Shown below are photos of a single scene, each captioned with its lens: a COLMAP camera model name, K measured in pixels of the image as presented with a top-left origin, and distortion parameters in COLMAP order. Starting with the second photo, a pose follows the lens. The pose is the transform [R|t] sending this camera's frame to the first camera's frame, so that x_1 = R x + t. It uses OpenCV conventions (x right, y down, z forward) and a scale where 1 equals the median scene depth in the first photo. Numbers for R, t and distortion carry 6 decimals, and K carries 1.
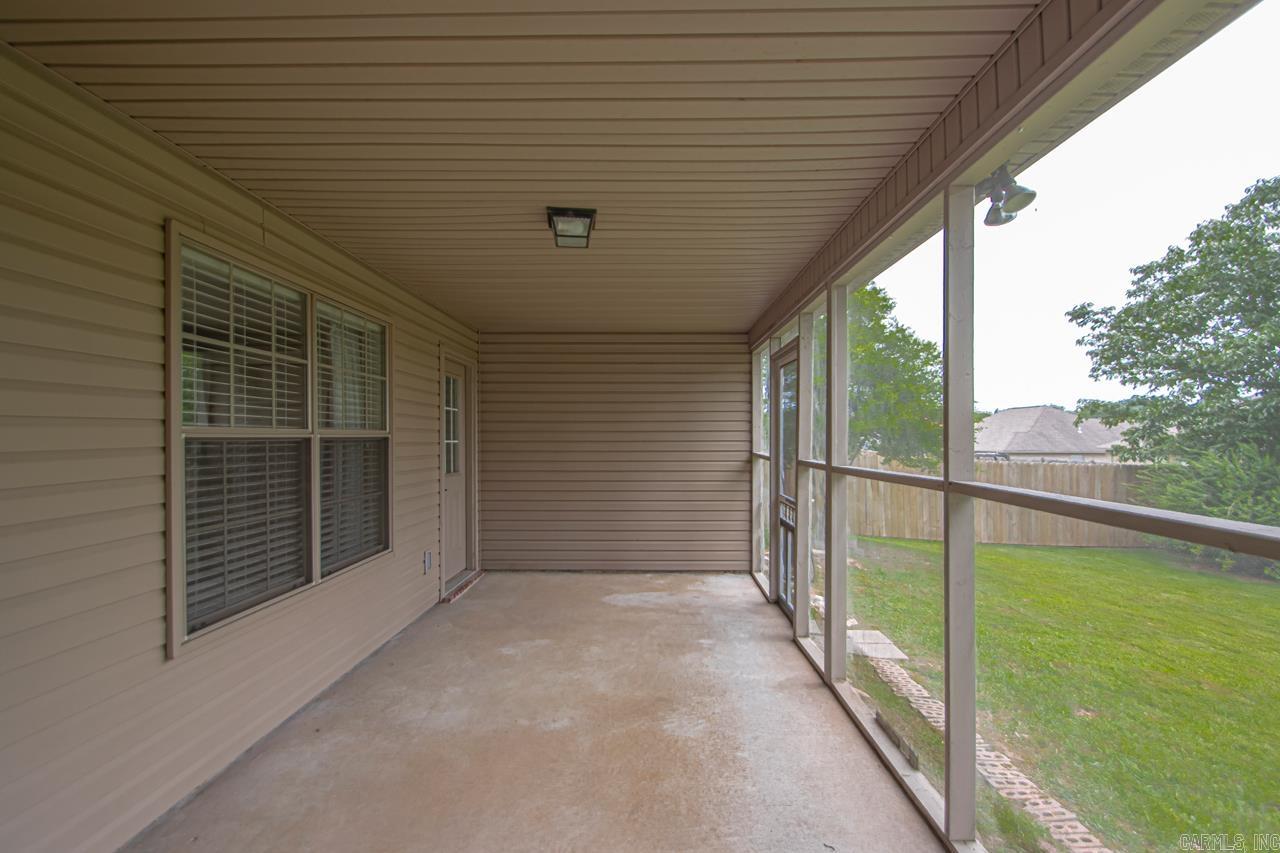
lens RADIAL K [[585.0, 0, 648.9], [0, 585.0, 426.3], [0, 0, 1]] dist [0.019571, -0.017476]
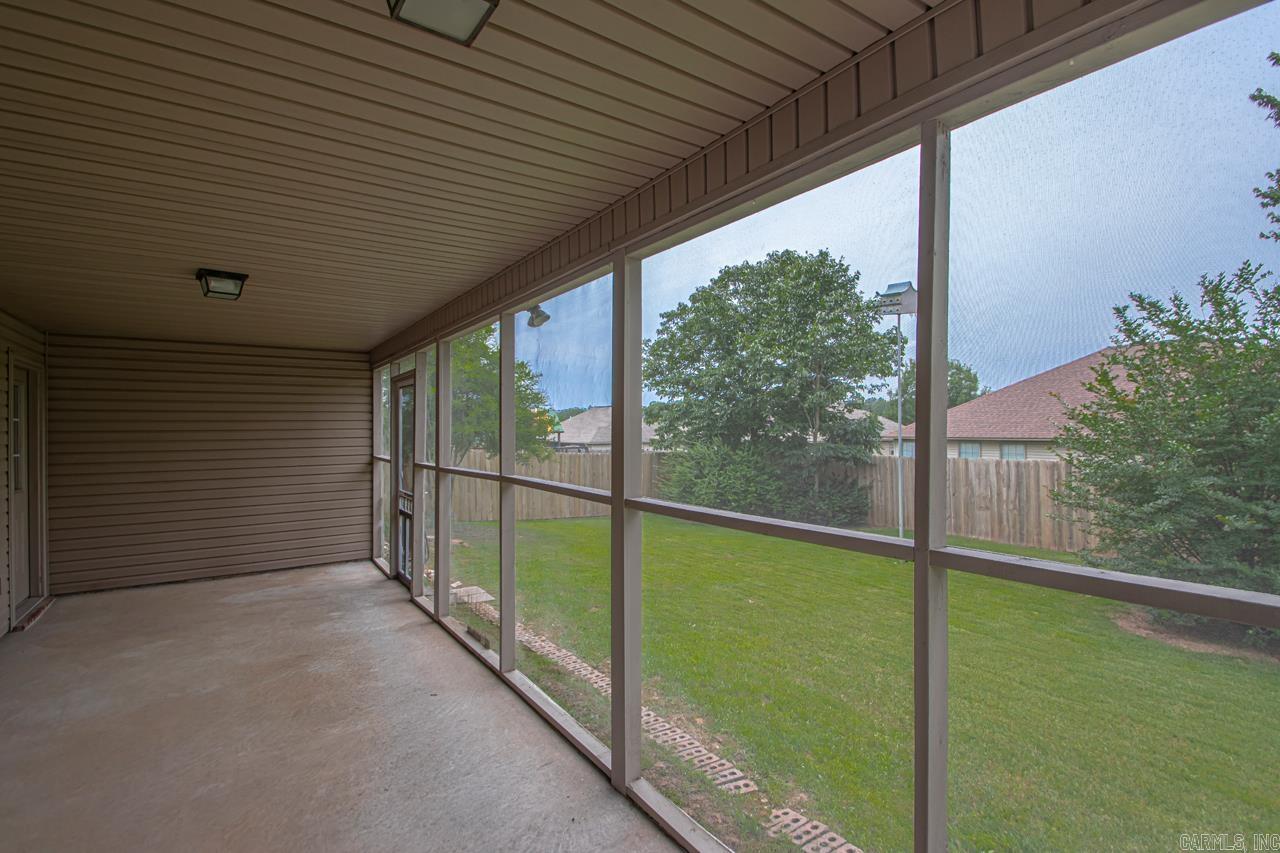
lens RADIAL K [[585.0, 0, 648.9], [0, 585.0, 426.3], [0, 0, 1]] dist [0.019571, -0.017476]
pose [[0.807825, -0.003589, 0.589411, -0.074578], [-0.004137, 0.999922, 0.011759, -0.032519], [-0.589407, -0.011937, 0.807748, -0.288104]]
